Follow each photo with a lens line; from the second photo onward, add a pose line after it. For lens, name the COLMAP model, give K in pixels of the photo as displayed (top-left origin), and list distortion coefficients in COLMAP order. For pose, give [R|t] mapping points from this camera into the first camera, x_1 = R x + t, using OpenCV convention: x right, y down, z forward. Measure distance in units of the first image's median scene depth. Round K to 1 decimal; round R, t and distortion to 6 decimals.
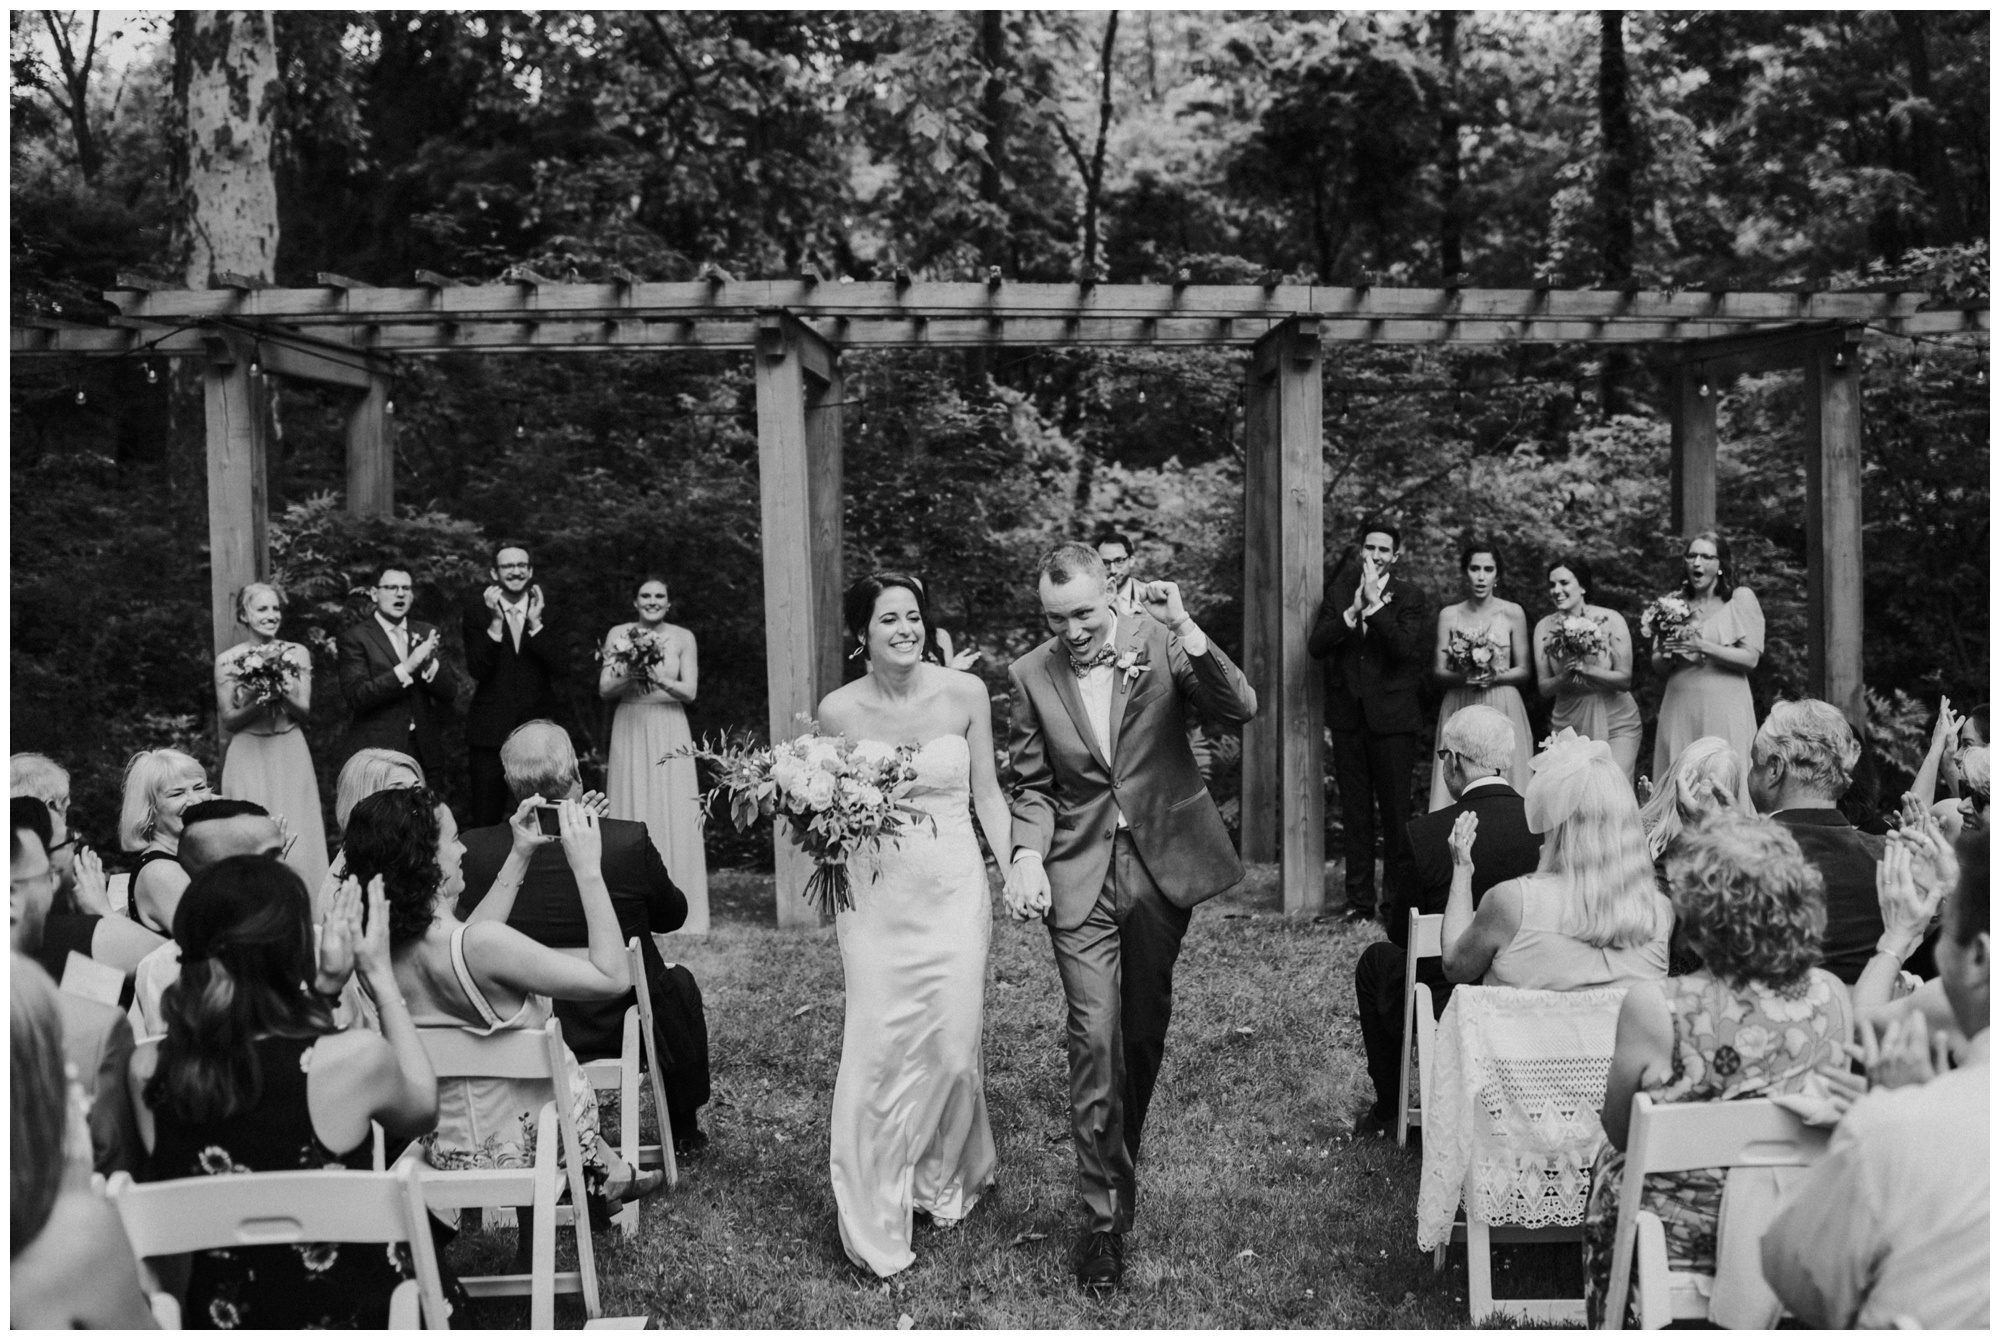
lens RADIAL K [[2203.1, 0, 1125.8], [0, 2203.1, 583.1], [0, 0, 1]] dist [-0.012381, -0.010805]
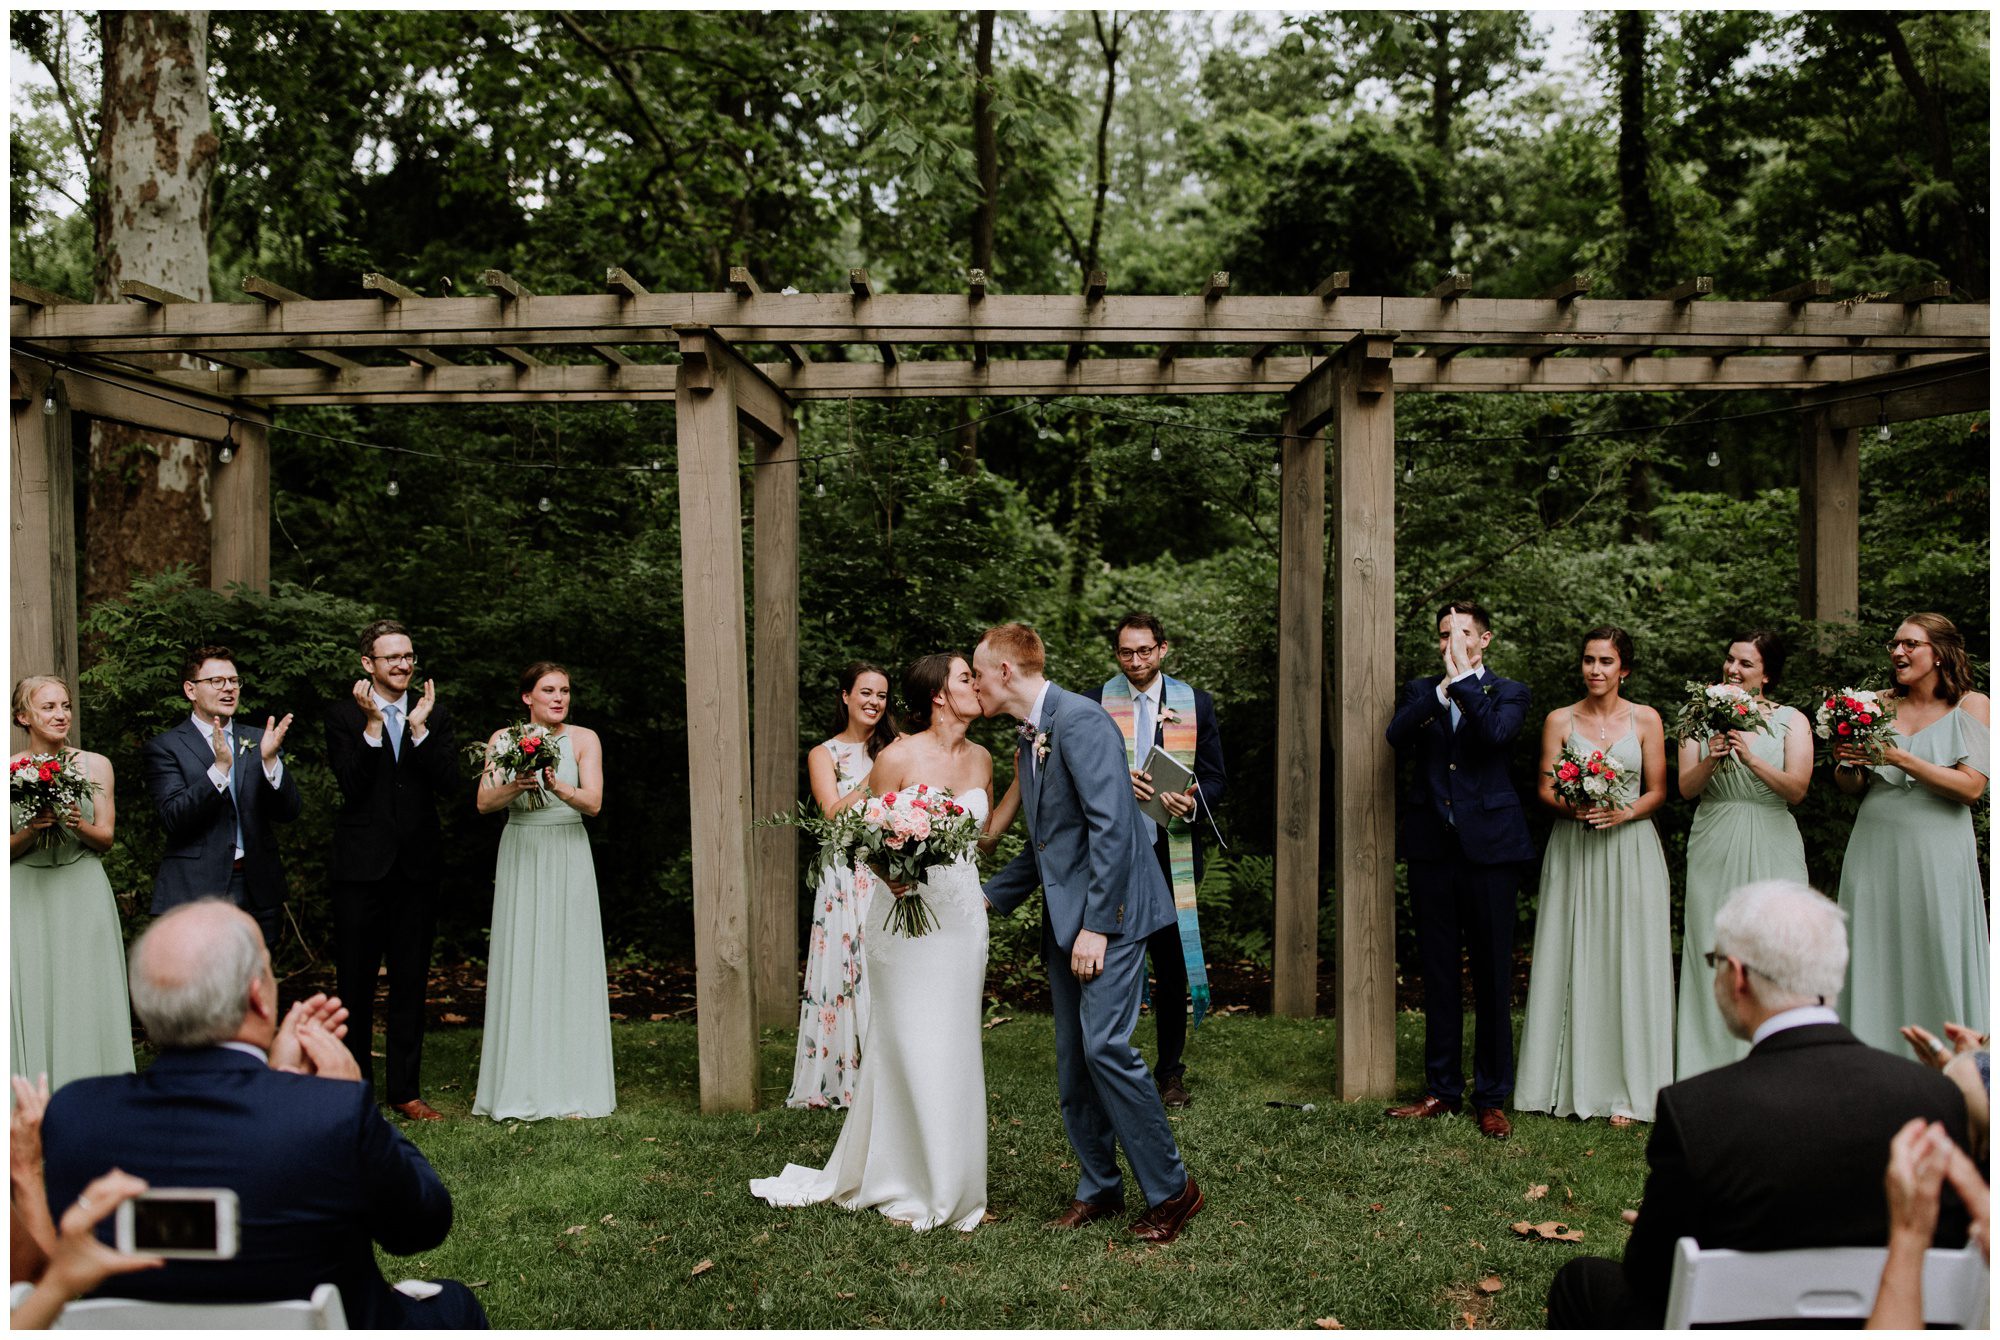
lens RADIAL K [[1948.8, 0, 1000.0], [0, 1948.8, 670.0], [0, 0, 1]] dist [0.009979, 0.005349]
pose [[0.998514, 0.003125, -0.054409, -0.008552], [-0.003482, 0.999973, -0.006477, 0.001429], [0.054388, 0.006657, 0.998498, 0.201304]]
